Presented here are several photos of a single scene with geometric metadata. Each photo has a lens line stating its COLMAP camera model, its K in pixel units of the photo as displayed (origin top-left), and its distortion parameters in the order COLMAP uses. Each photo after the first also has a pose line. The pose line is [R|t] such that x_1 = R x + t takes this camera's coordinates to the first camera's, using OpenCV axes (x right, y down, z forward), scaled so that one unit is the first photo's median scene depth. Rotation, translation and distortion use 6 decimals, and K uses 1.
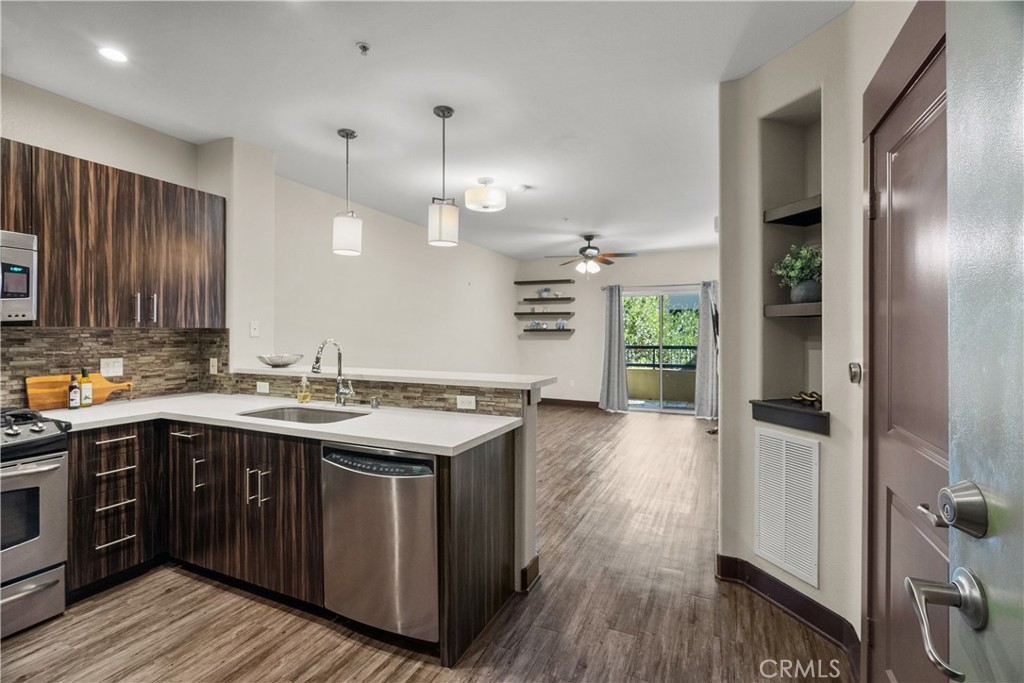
lens RADIAL K [[460.6, 0, 510.6], [0, 460.6, 334.9], [0, 0, 1]] dist [-0.014134, 0.004969]
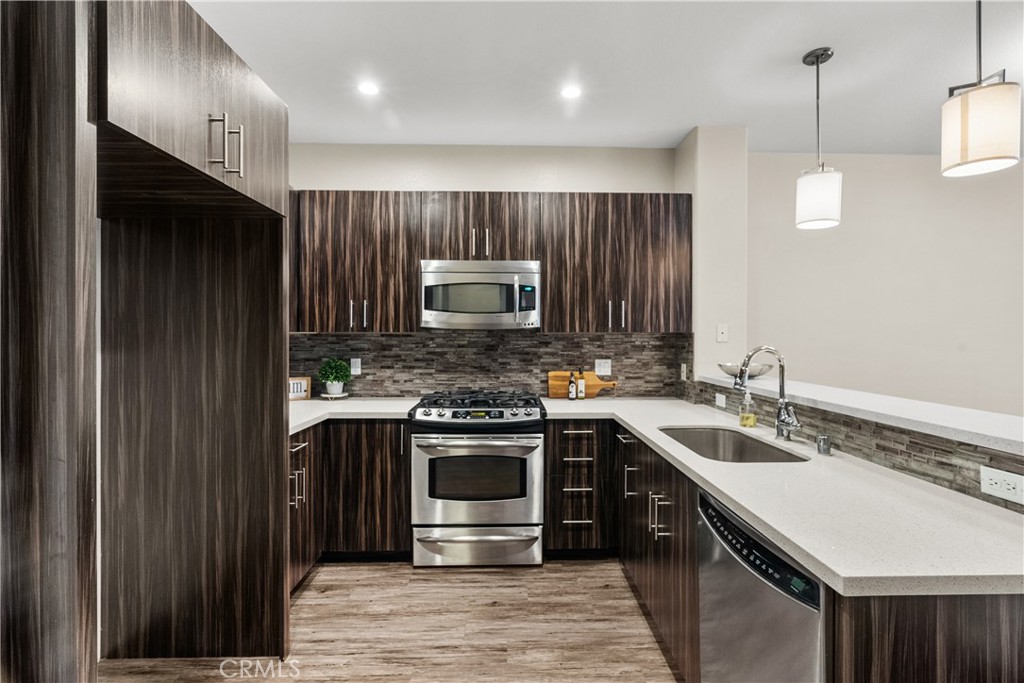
lens RADIAL K [[470.6, 0, 518.6], [0, 470.6, 339.0], [0, 0, 1]] dist [-0.013552, 0.005852]
pose [[0.444542, 0.004053, -0.895749, 0.101805], [-0.005505, 0.999983, 0.001793, -0.001129], [0.895741, 0.004134, 0.444557, 0.313783]]
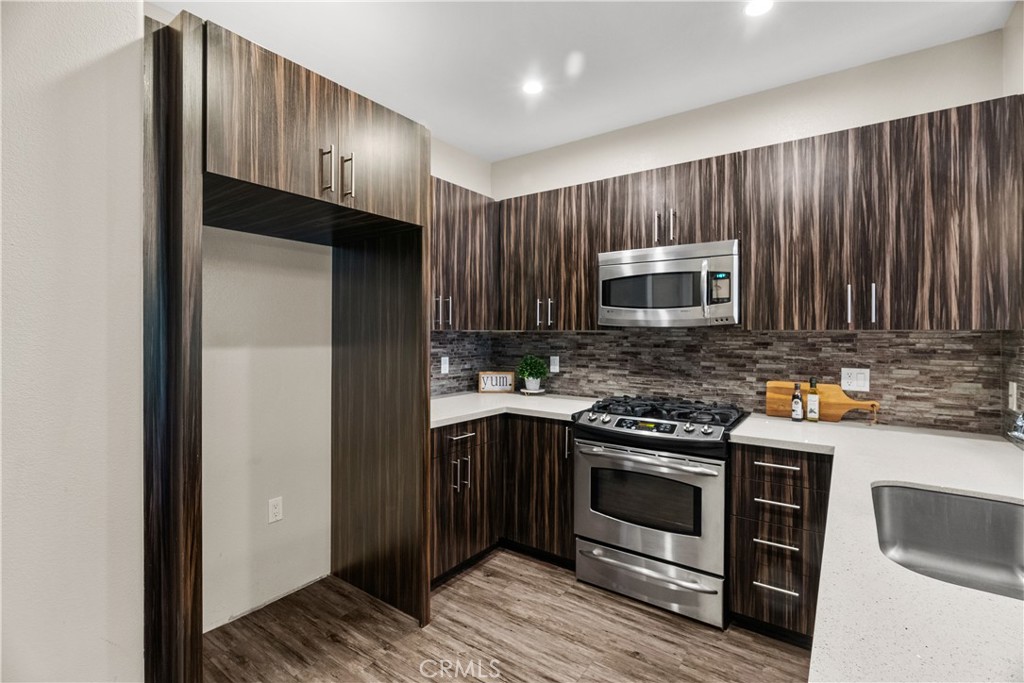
lens RADIAL K [[460.6, 0, 510.6], [0, 460.6, 334.9], [0, 0, 1]] dist [-0.014134, 0.004969]
pose [[-0.181854, 0.000211, -0.983325, 0.036463], [-0.009647, 0.999951, 0.001999, -0.004264], [0.983278, 0.009849, -0.181843, 0.605720]]
